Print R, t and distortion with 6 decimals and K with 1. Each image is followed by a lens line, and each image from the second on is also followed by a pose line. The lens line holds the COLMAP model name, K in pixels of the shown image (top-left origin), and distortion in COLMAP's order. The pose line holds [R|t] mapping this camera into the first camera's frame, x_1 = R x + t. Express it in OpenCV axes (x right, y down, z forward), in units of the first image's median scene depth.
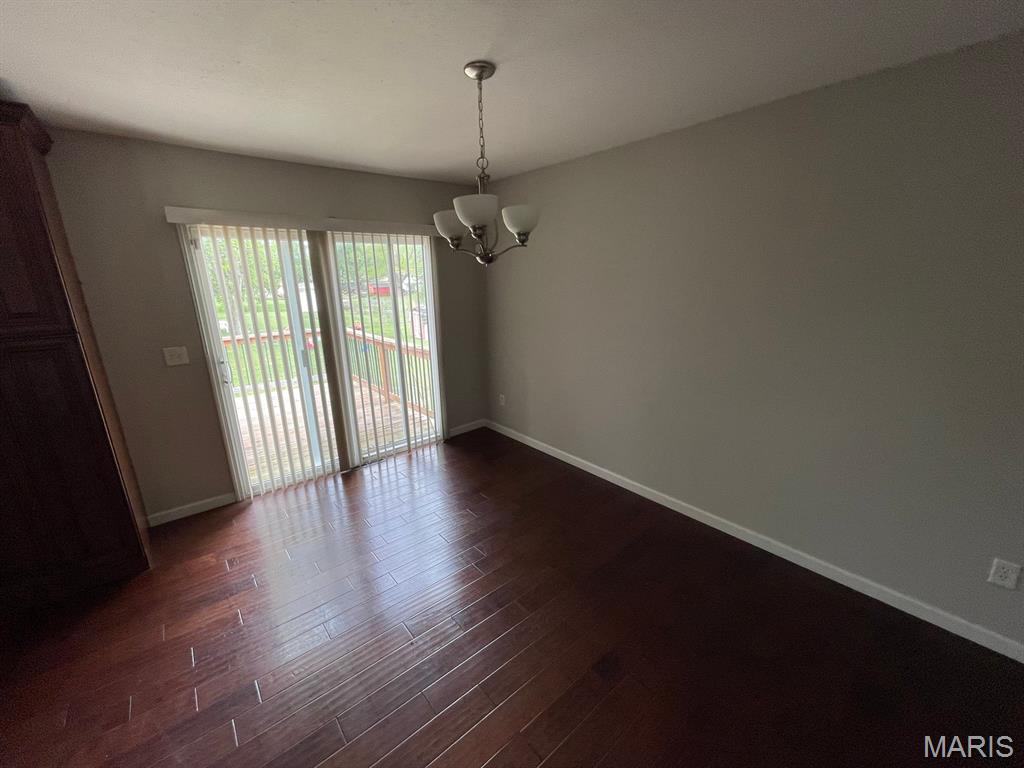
lens RADIAL K [[412.7, 0, 509.3], [0, 412.7, 391.1], [0, 0, 1]] dist [-0.000755, 0.001514]
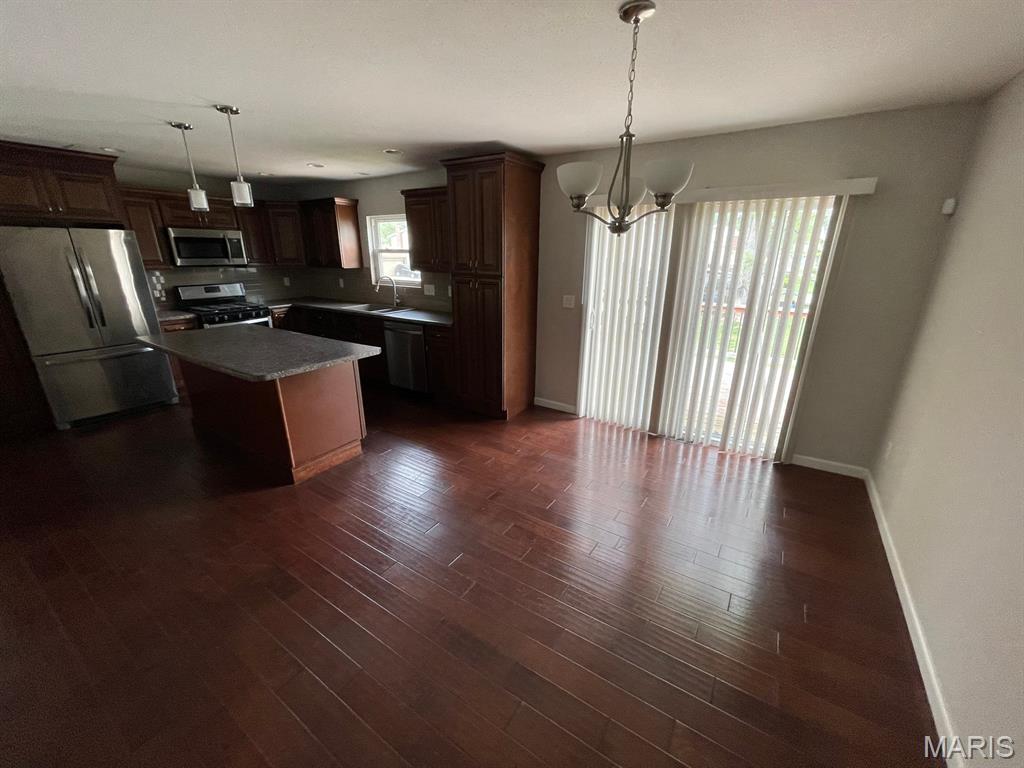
lens RADIAL K [[412.7, 0, 506.3], [0, 412.7, 386.8], [0, 0, 1]] dist [-0.000755, 0.001514]
pose [[0.277097, 0.316008, -0.907390, 0.475642], [-0.271744, 0.931588, 0.241451, -0.082417], [0.921614, 0.179672, 0.344014, 0.293922]]
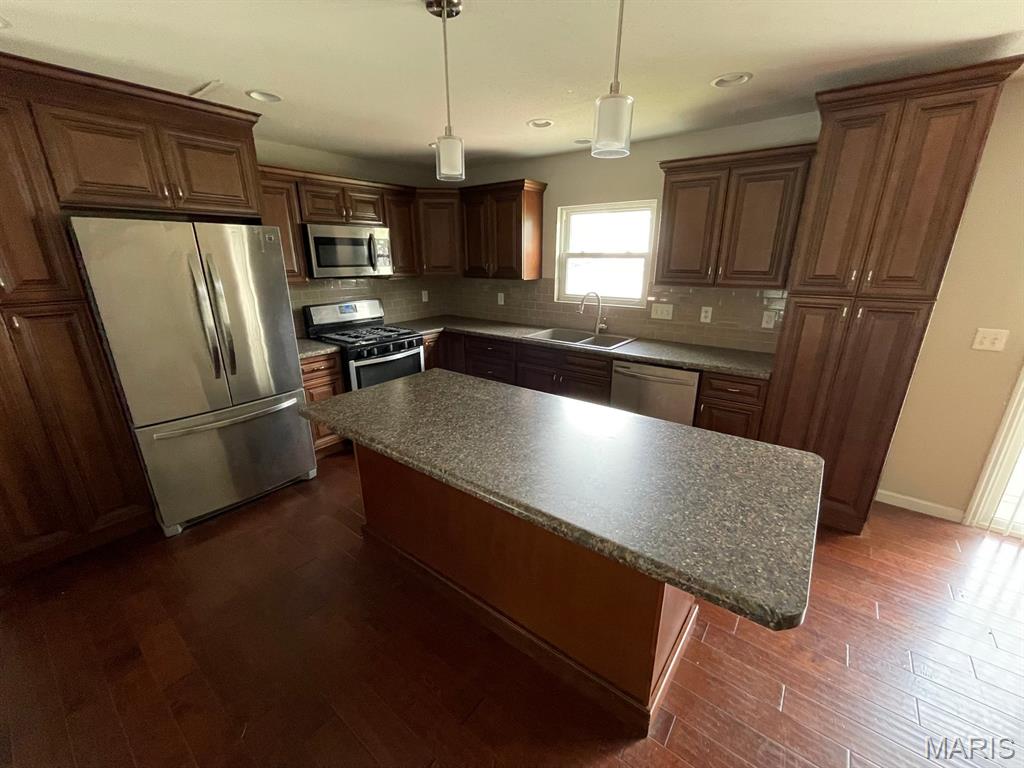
lens RADIAL K [[412.7, 0, 505.0], [0, 412.7, 385.6], [0, 0, 1]] dist [-0.000755, 0.001514]
pose [[0.202974, 0.307715, -0.929577, -0.159406], [-0.269868, 0.930151, 0.248979, 0.050873], [0.941261, 0.200327, 0.271839, -0.127279]]
